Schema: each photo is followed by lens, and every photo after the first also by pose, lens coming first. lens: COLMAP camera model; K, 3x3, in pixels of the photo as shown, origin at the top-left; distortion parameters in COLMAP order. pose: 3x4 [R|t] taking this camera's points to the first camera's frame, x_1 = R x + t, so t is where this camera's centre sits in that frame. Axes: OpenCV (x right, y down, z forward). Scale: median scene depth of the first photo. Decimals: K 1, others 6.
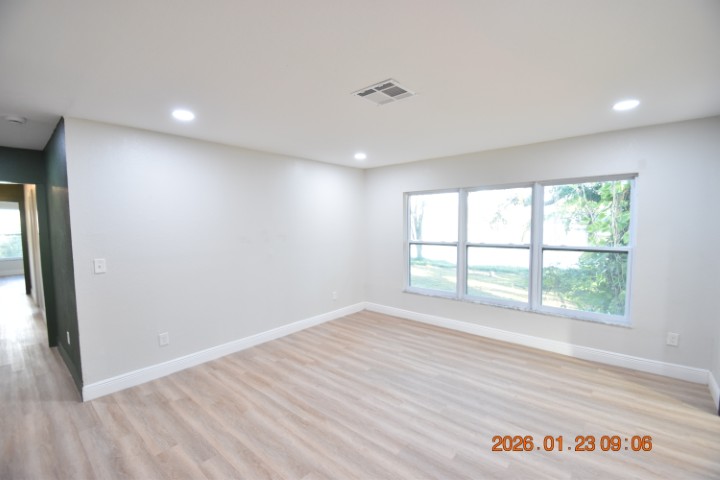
lens RADIAL K [[313.2, 0, 359.1], [0, 313.2, 240.8], [0, 0, 1]] dist [0.024465, -0.023547]
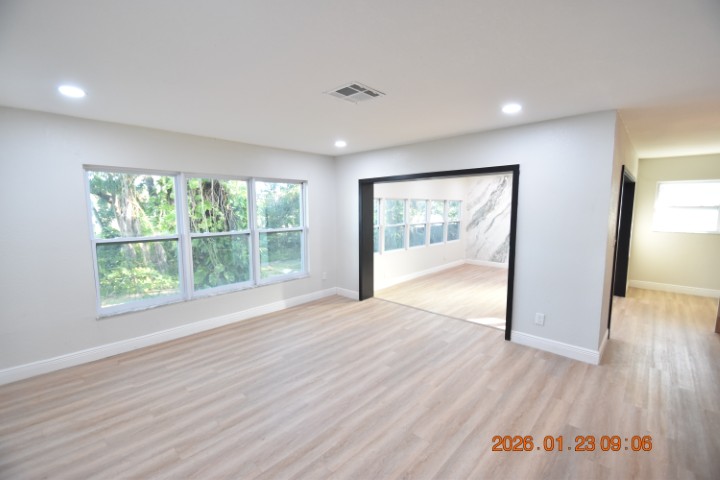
lens RADIAL K [[313.2, 0, 359.1], [0, 313.2, 240.8], [0, 0, 1]] dist [0.024465, -0.023547]
pose [[0.045598, -0.090985, 0.994808, -0.712507], [0.065160, 0.993994, 0.087924, -0.031728], [-0.996832, 0.060813, 0.051252, 0.640916]]
